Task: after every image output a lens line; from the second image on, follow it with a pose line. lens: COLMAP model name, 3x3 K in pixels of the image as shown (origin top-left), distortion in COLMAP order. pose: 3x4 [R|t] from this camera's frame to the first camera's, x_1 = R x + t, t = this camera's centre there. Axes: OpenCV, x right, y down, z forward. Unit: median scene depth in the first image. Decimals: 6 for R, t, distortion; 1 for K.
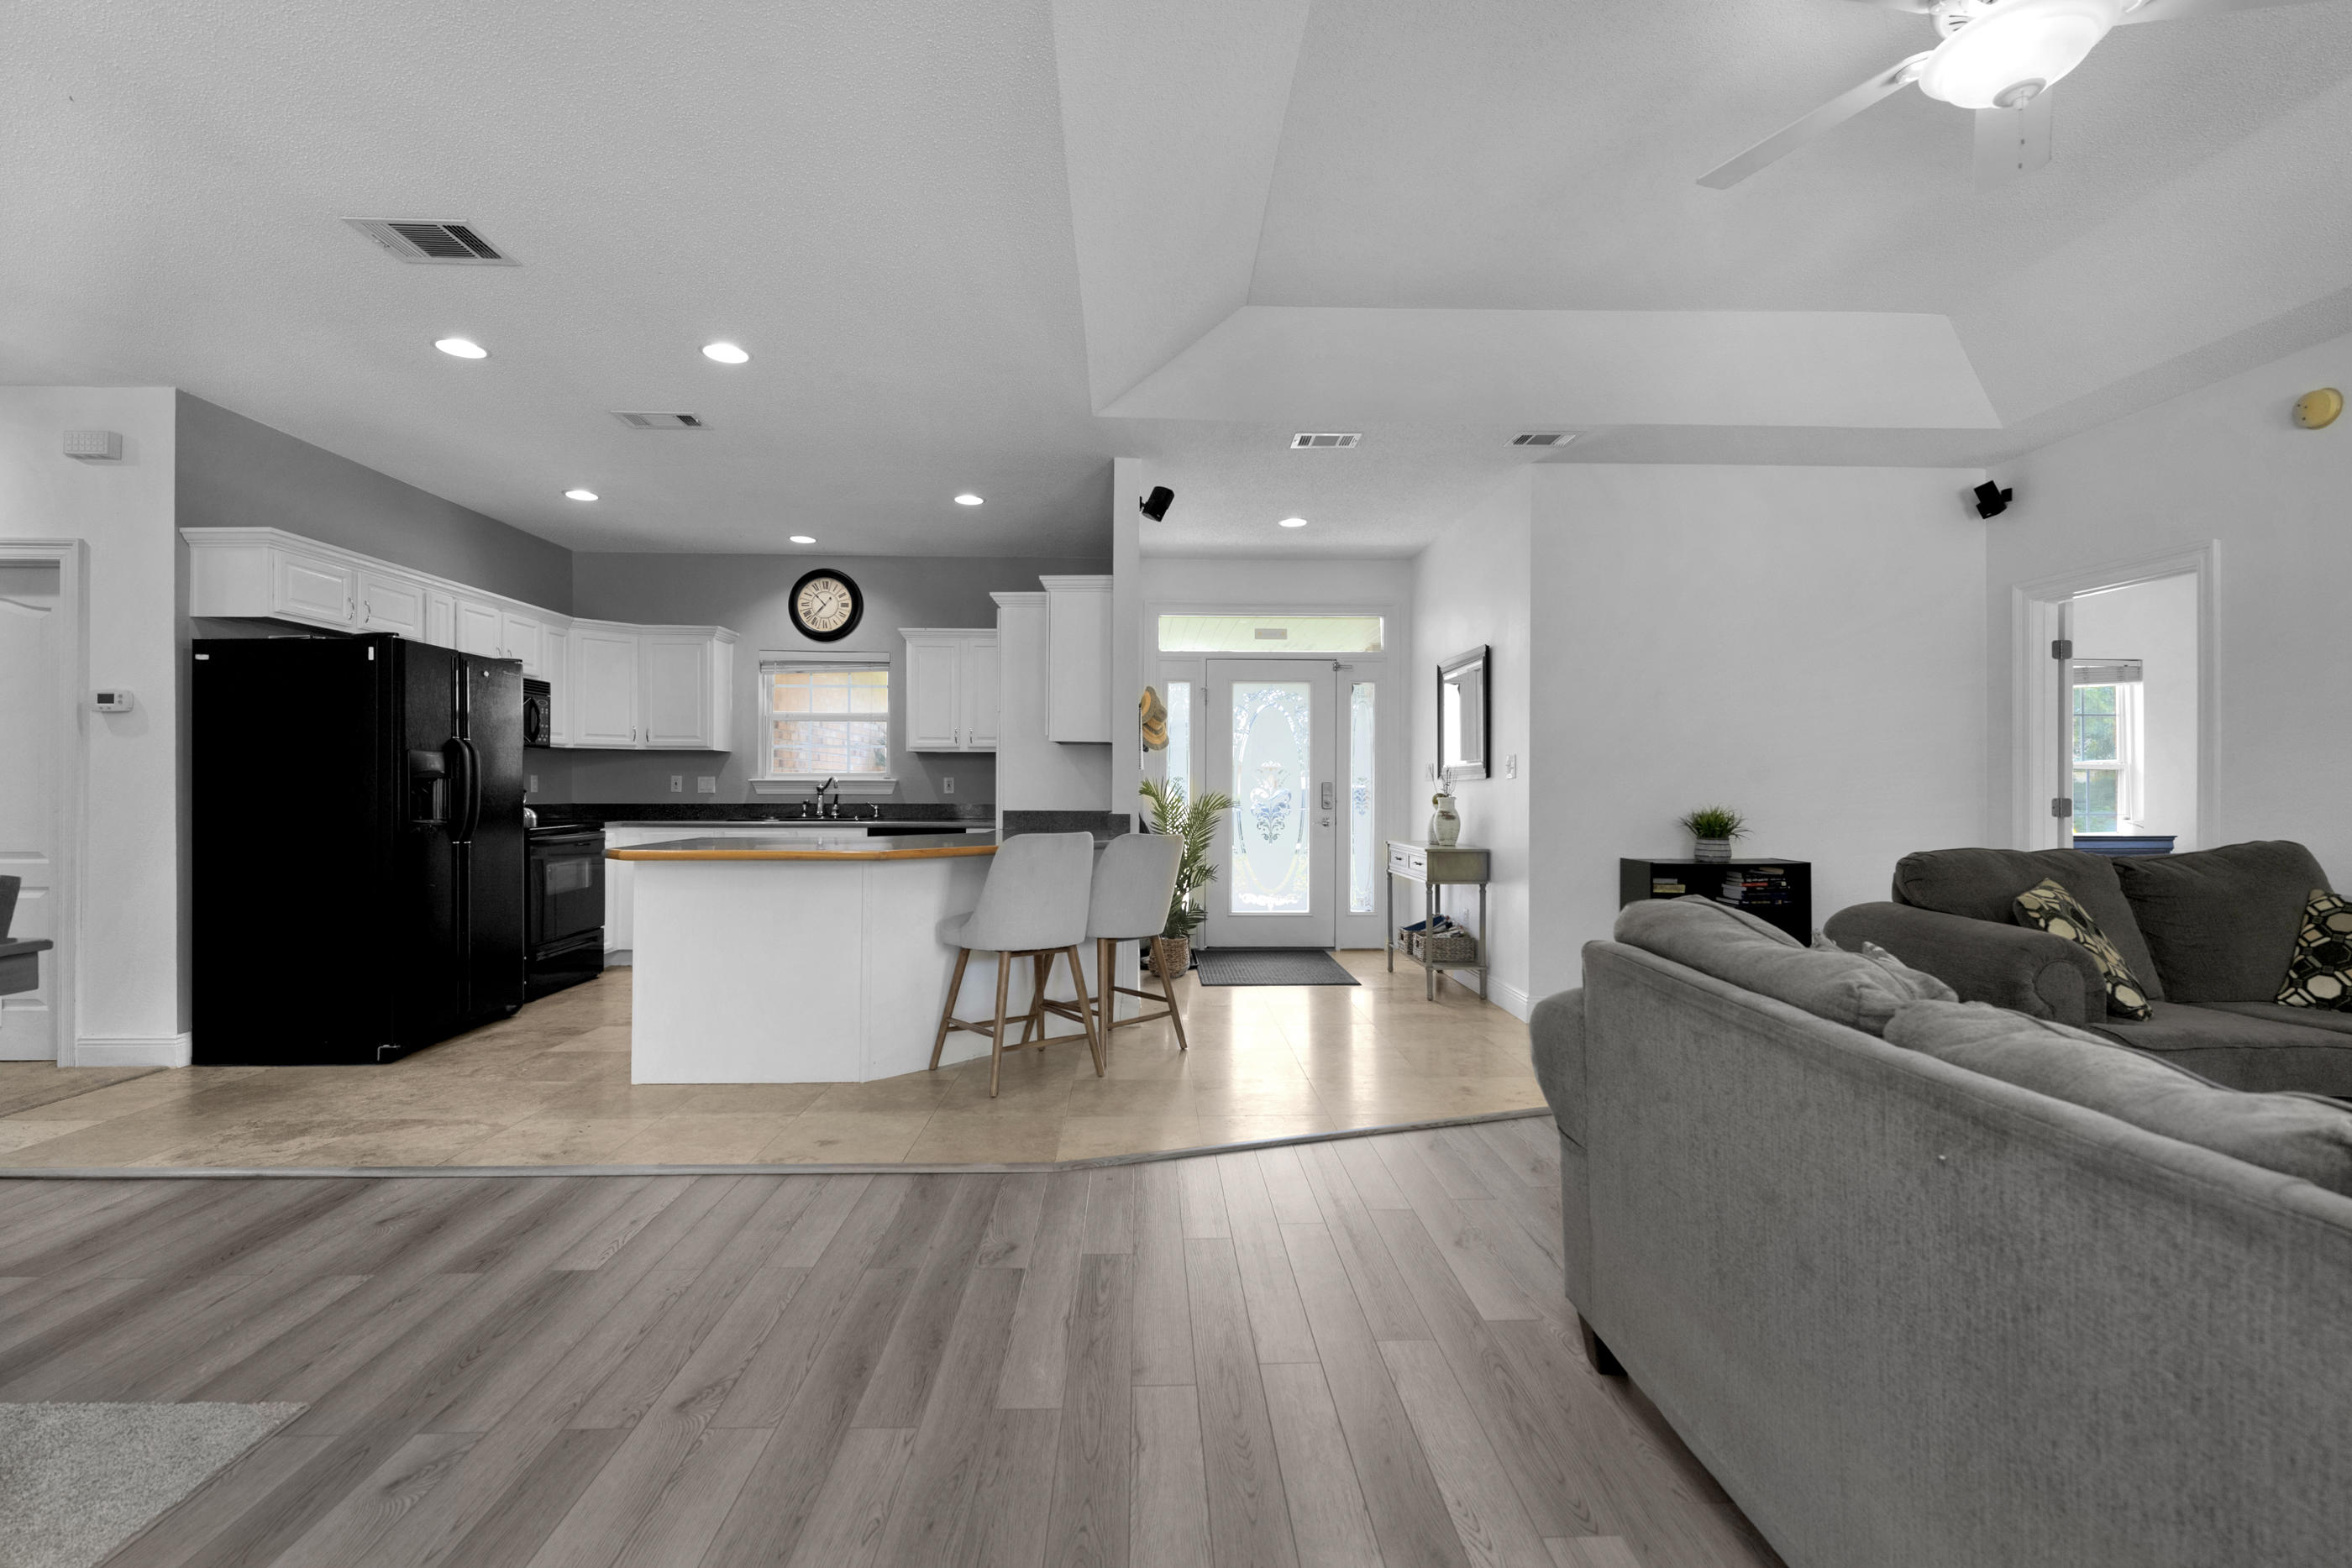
lens RADIAL K [[1032.9, 0, 1169.0], [0, 1032.9, 775.3], [0, 0, 1]] dist [0.014499, -0.002283]
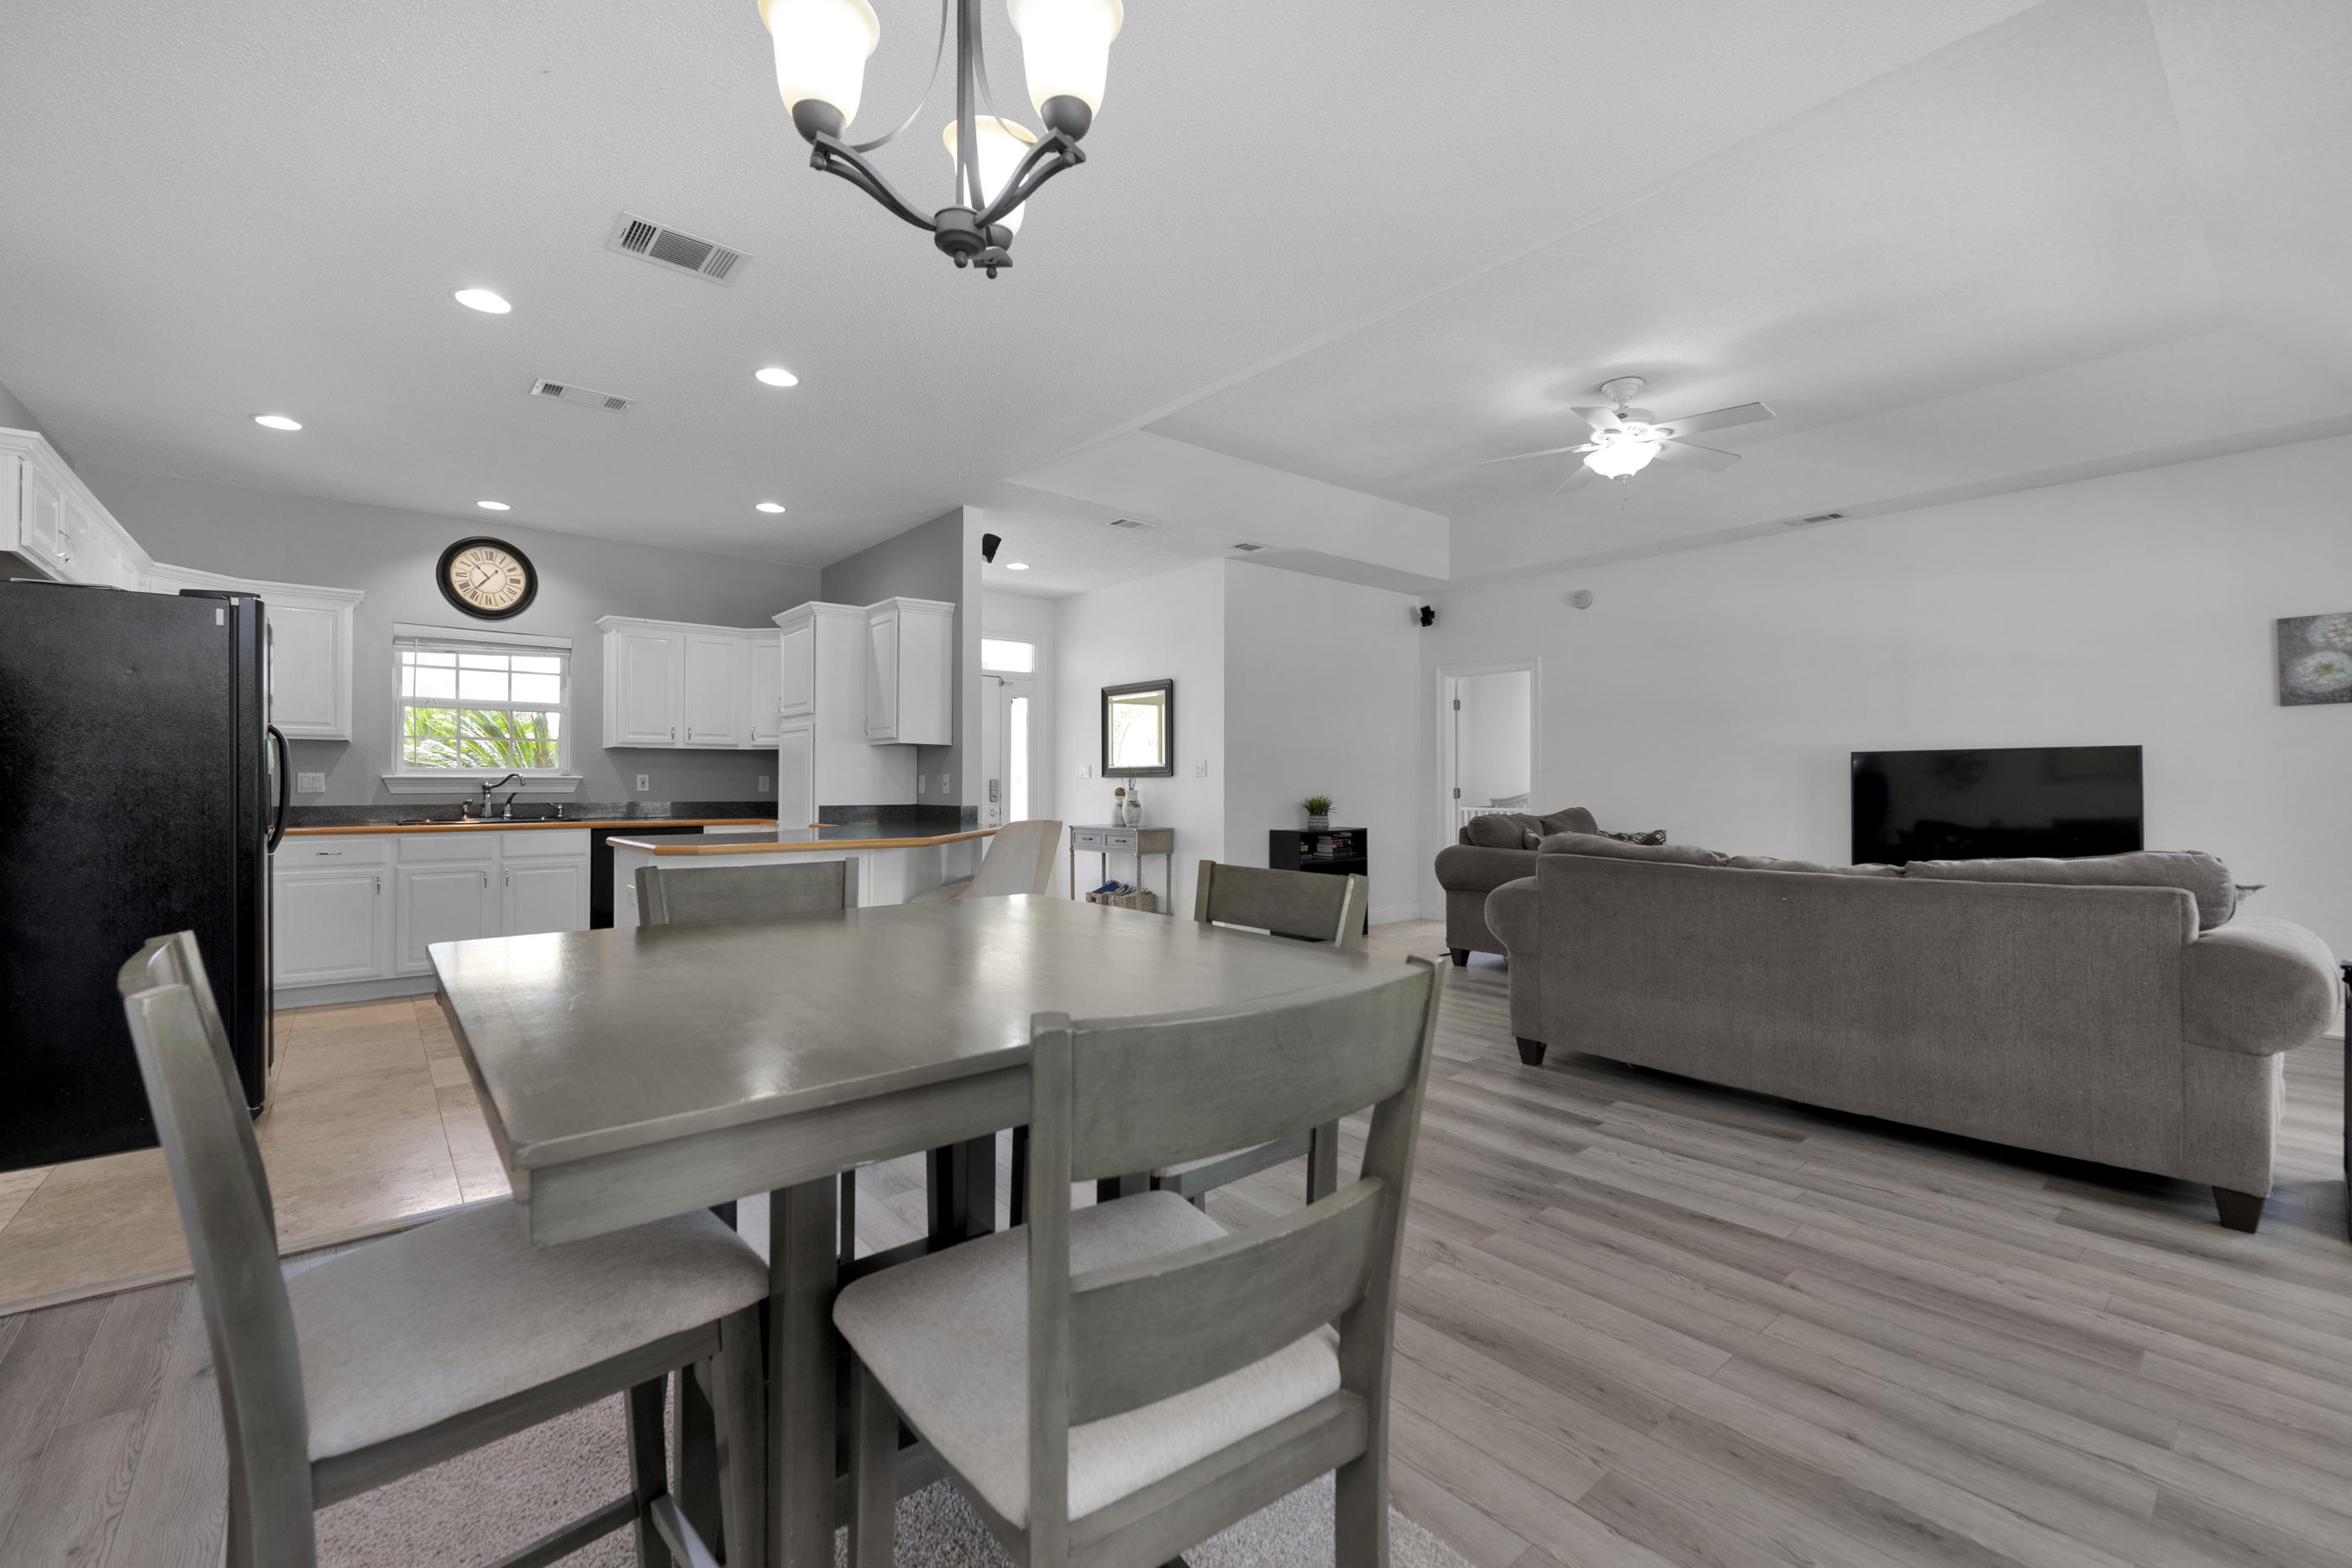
lens RADIAL K [[998.5, 0, 1179.8], [0, 998.5, 771.8], [0, 0, 1]] dist [-0.000856, -0.000108]
pose [[0.785917, 0.004547, 0.618316, -0.440762], [-0.003792, 0.999990, -0.002534, 0.000168], [-0.618321, -0.000353, 0.785926, -0.038670]]
